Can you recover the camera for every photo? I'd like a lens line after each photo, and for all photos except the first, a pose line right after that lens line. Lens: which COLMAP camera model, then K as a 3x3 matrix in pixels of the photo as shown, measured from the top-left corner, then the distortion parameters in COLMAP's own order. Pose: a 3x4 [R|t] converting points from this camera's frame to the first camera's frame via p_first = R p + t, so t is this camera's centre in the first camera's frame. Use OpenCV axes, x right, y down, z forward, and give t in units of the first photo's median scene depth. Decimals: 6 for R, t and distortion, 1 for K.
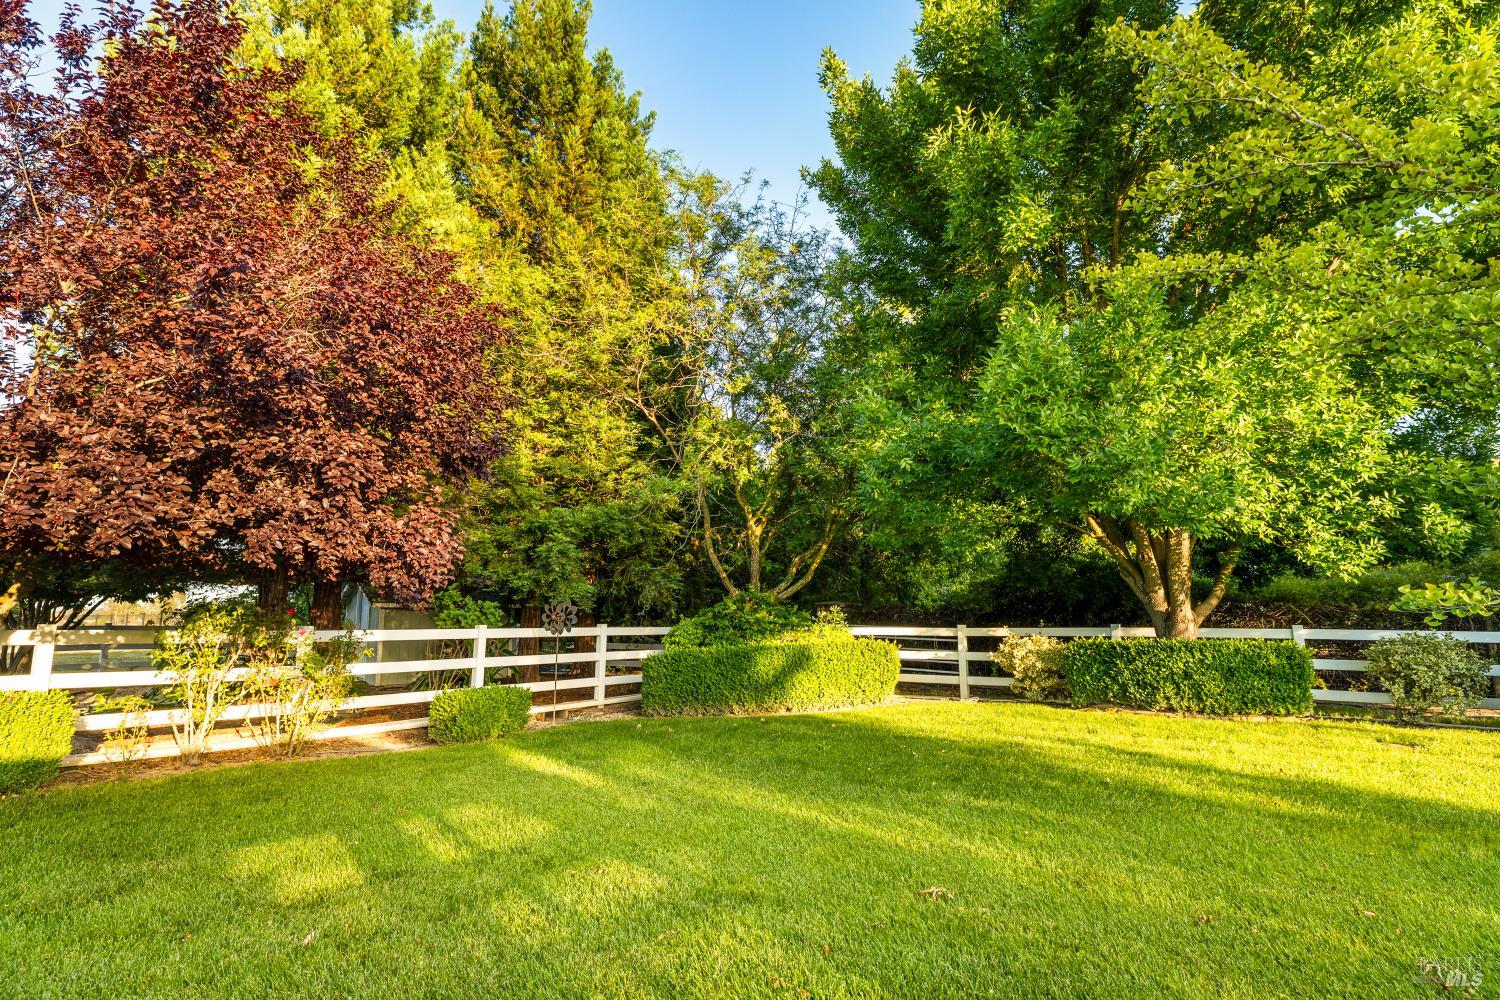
lens RADIAL K [[800.7, 0, 751.4], [0, 800.7, 486.0], [0, 0, 1]] dist [0.000936, 0.000668]
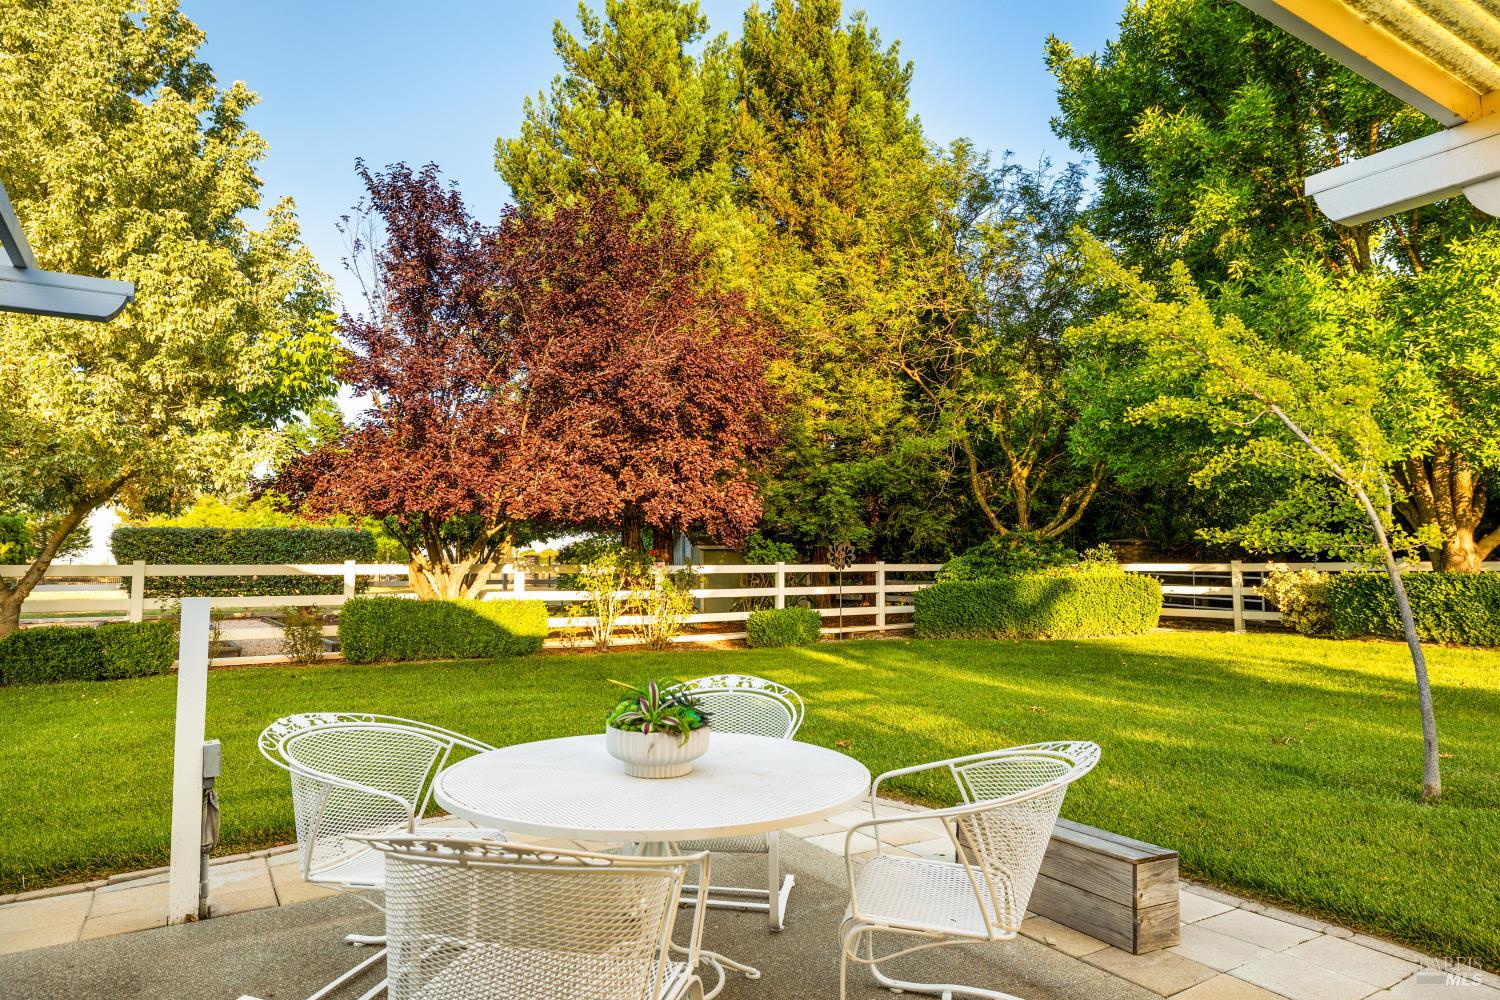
lens RADIAL K [[905.8, 0, 750.0], [0, 905.8, 500.0], [0, 0, 1]] dist [-0.001623, -0.001228]
pose [[0.935718, -0.029340, -0.351528, 0.105199], [0.063277, 0.994332, 0.085444, -0.040969], [0.347028, -0.102195, 0.932270, -0.287479]]
